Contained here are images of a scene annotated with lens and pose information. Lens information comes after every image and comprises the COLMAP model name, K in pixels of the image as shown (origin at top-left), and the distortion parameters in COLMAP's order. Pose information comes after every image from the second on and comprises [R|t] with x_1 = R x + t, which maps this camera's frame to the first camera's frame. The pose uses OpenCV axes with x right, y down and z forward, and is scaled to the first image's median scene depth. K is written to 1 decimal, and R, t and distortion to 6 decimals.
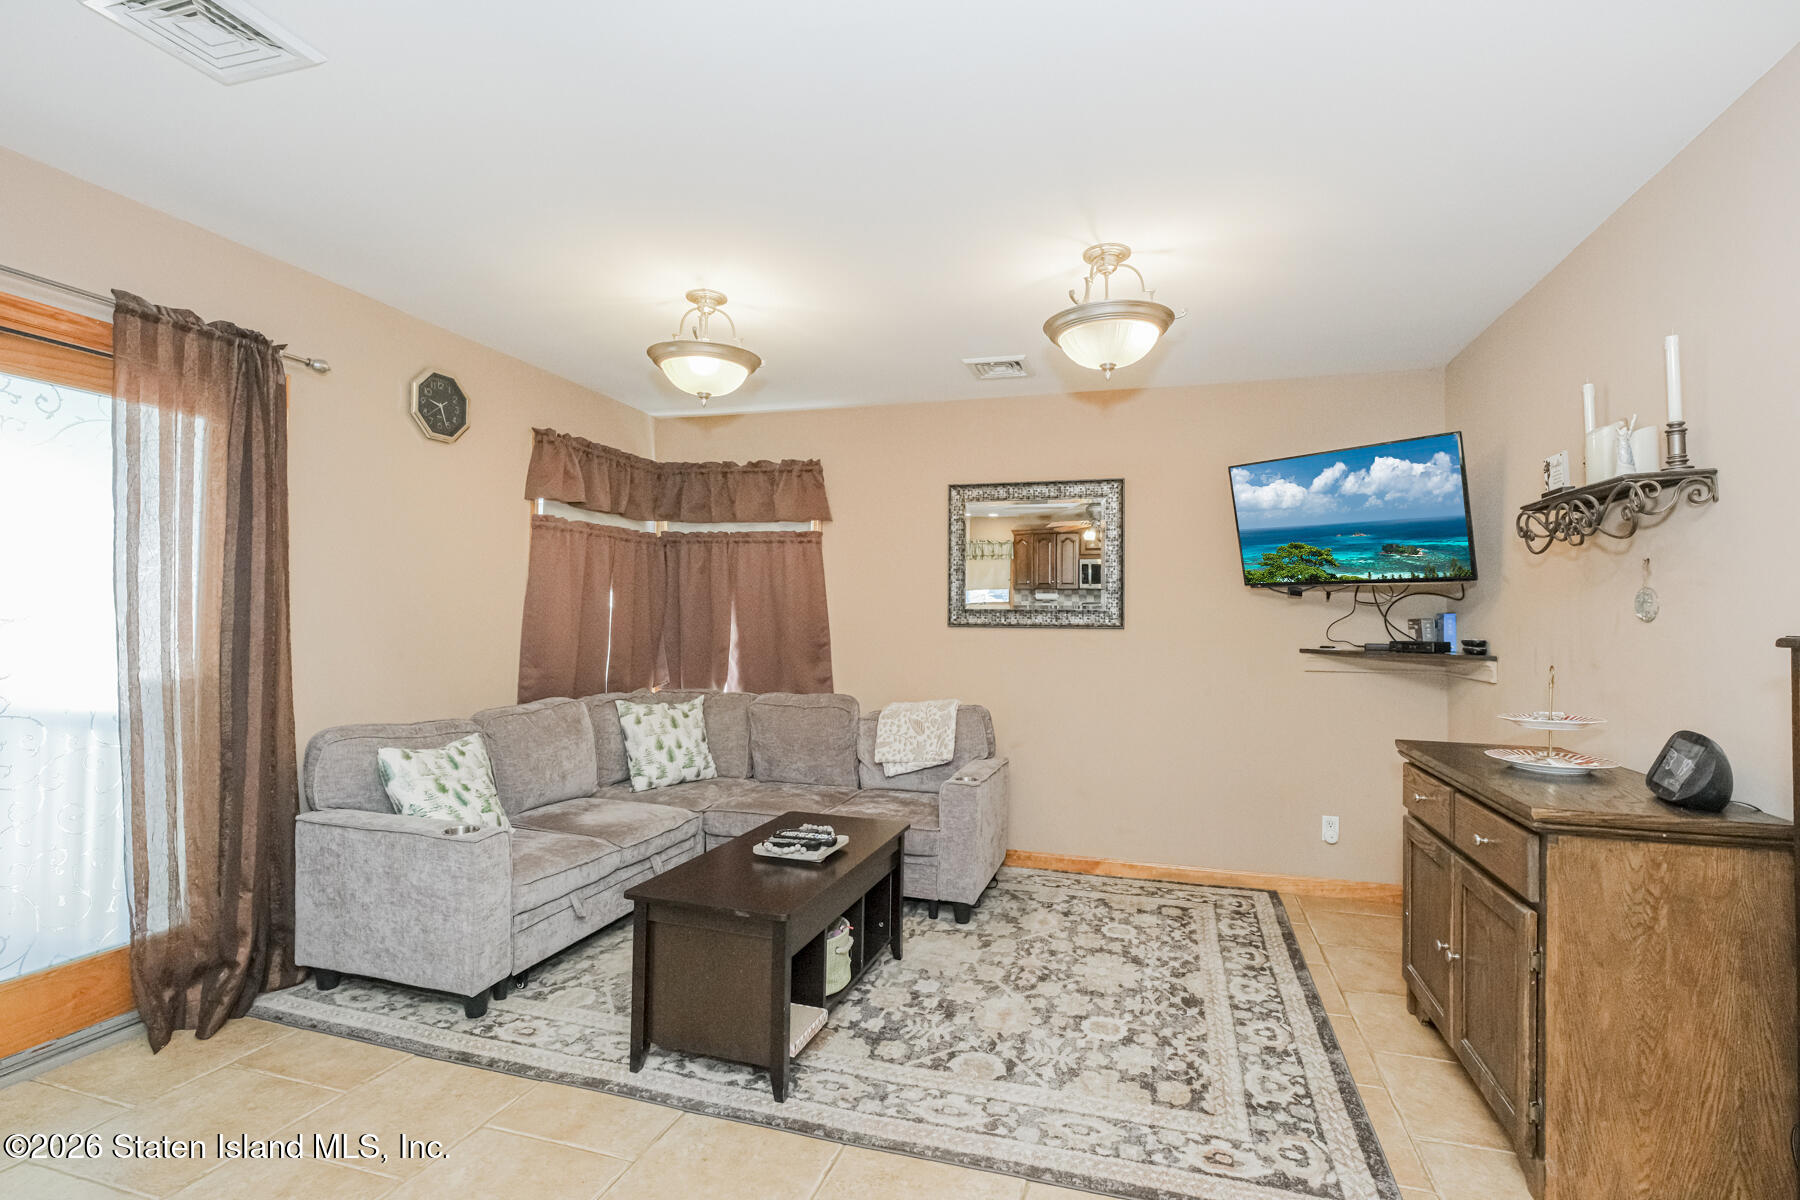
lens RADIAL K [[855.9, 0, 900.0], [0, 855.9, 600.0], [0, 0, 1]] dist [0.000983, 0.000100]
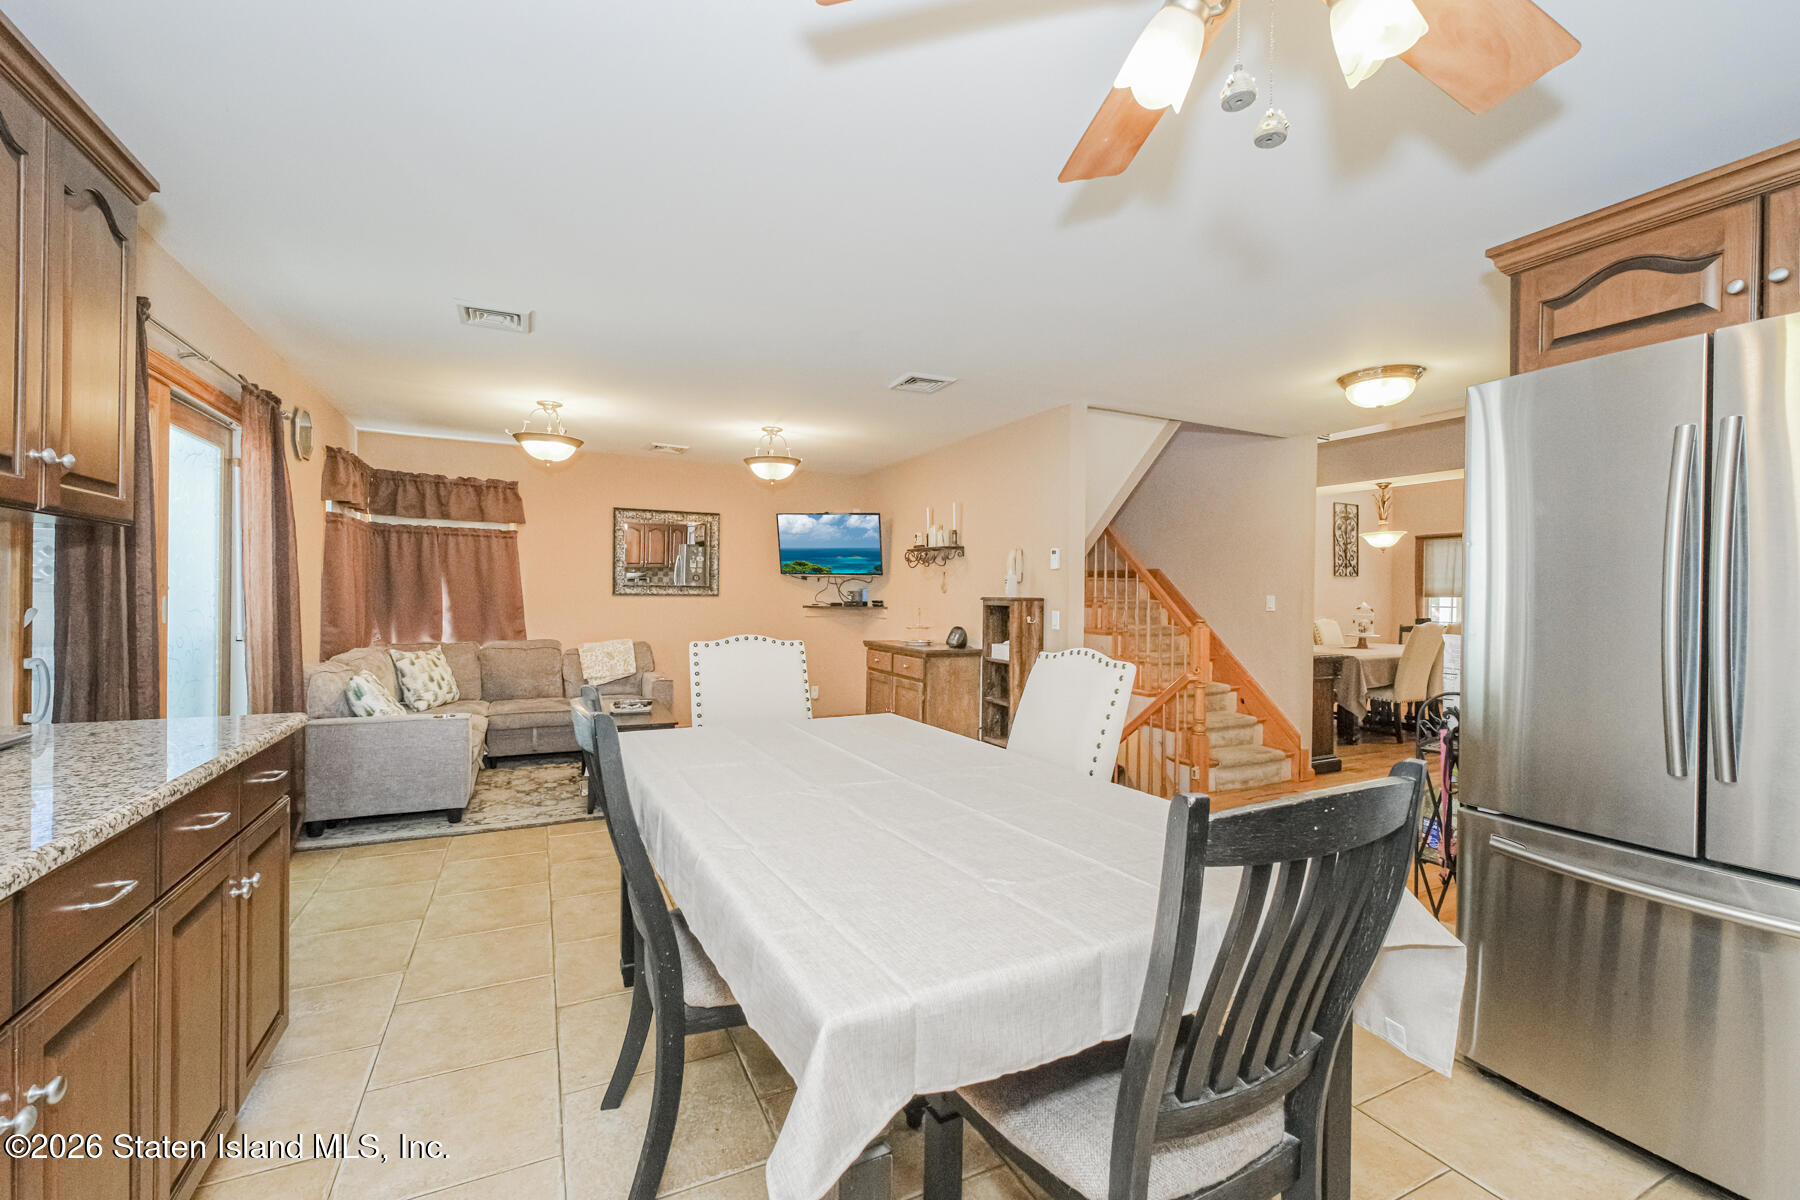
lens RADIAL K [[754.4, 0, 900.0], [0, 754.4, 600.0], [0, 0, 1]] dist [-0.001286, 0.000460]
pose [[0.738691, -0.008399, 0.673992, -0.584836], [-0.018136, 0.999313, 0.032330, -0.018432], [-0.673800, -0.036105, 0.738031, -0.484688]]
